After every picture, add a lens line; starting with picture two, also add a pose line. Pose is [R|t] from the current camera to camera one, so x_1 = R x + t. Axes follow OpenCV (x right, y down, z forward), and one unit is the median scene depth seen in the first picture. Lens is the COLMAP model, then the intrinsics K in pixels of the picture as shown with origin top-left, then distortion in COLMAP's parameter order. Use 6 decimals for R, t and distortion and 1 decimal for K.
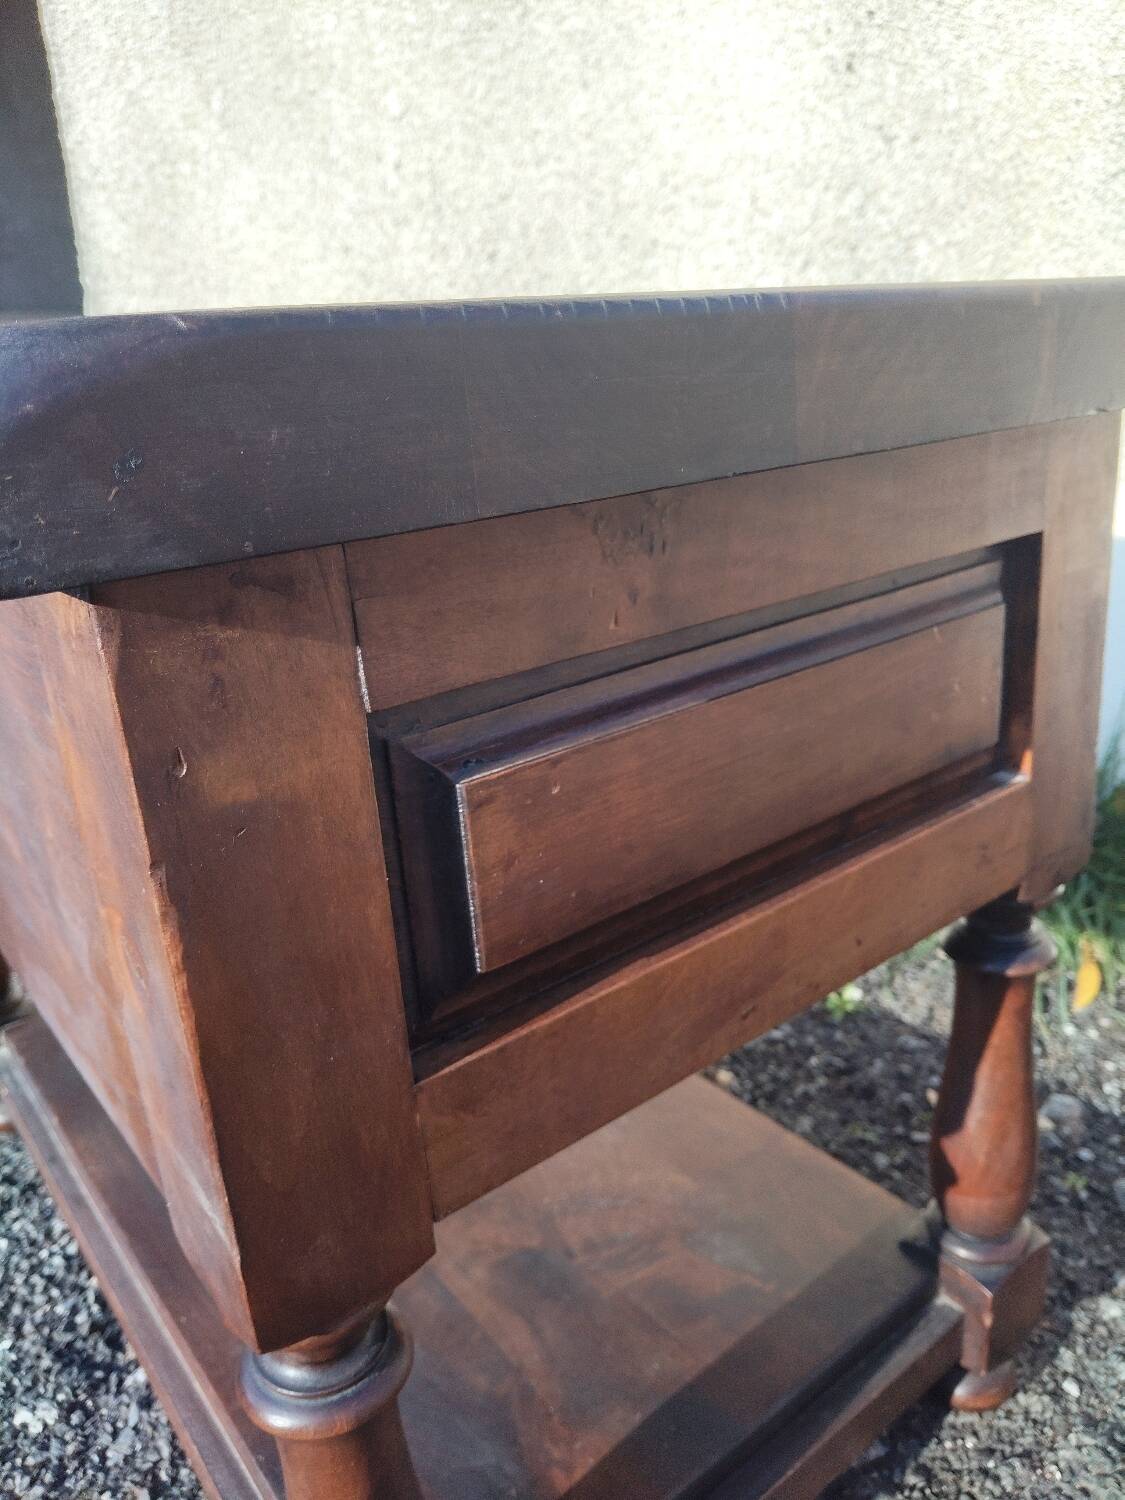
lens RADIAL K [[1110.0, 0, 556.8], [0, 1110.0, 738.8], [0, 0, 1]] dist [-0.022747, -0.004774]
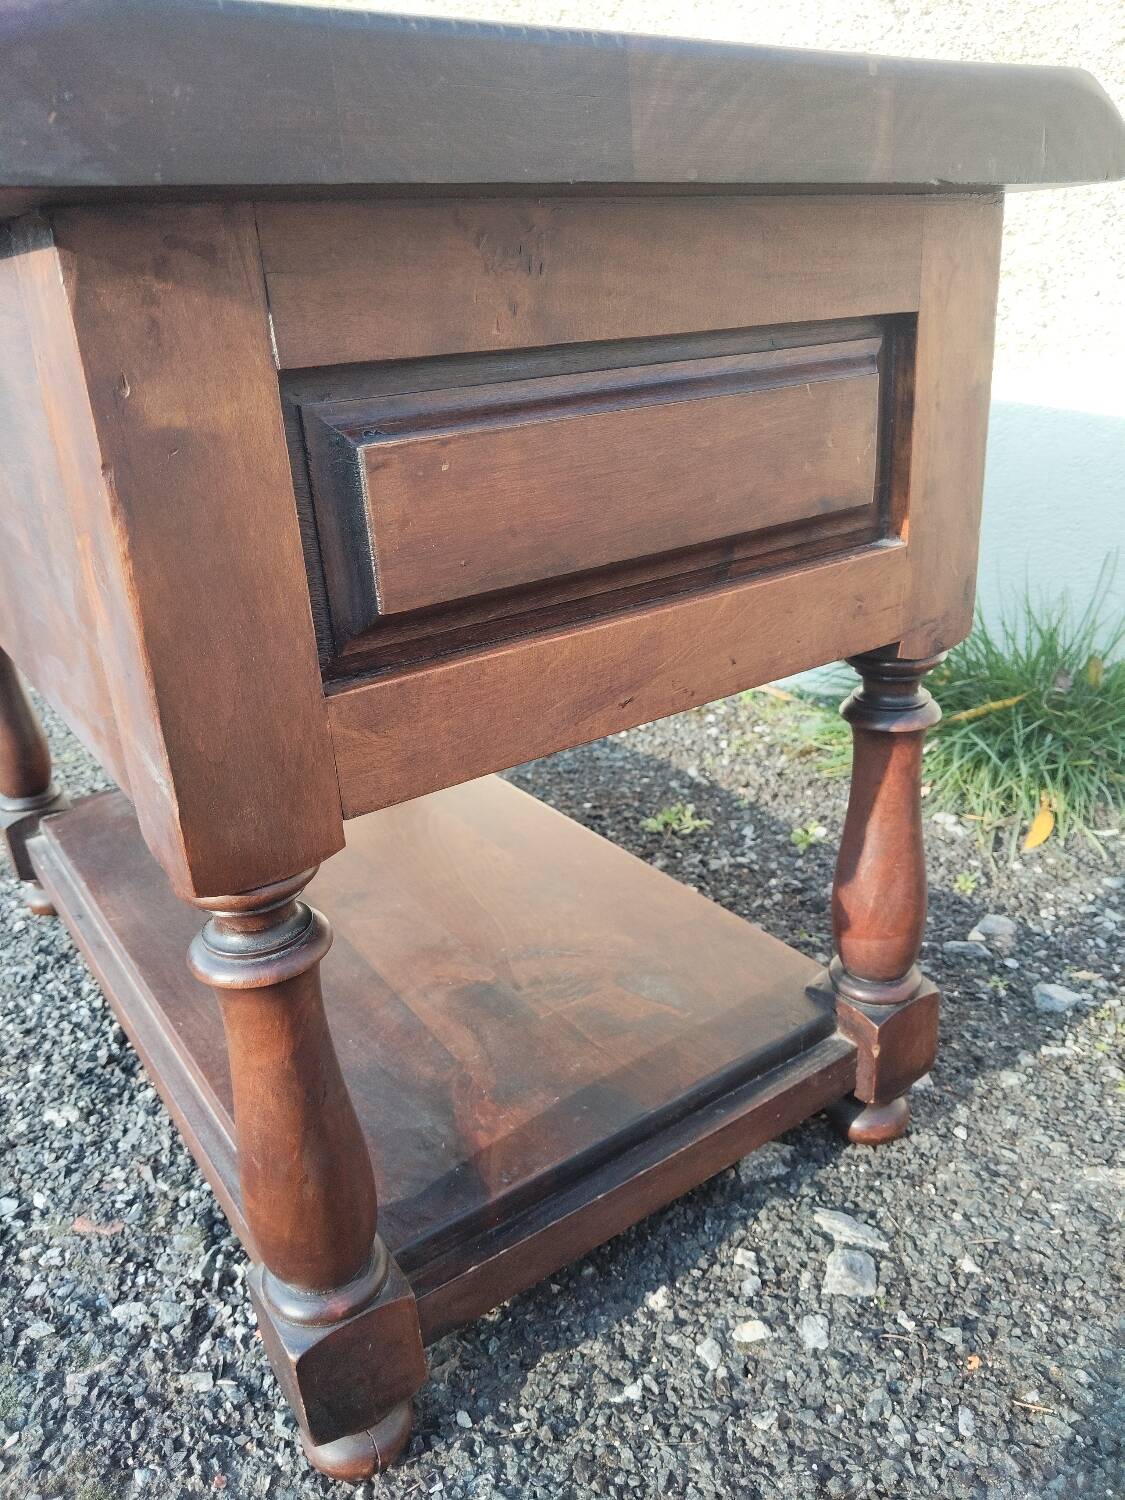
lens RADIAL K [[1110.0, 0, 572.2], [0, 1110.0, 756.7], [0, 0, 1]] dist [-0.022747, -0.004774]
pose [[0.998778, 0.033321, -0.036506, 0.122747], [-0.030761, 0.997171, 0.068590, 0.174142], [0.038688, -0.067383, 0.996977, -0.150936]]
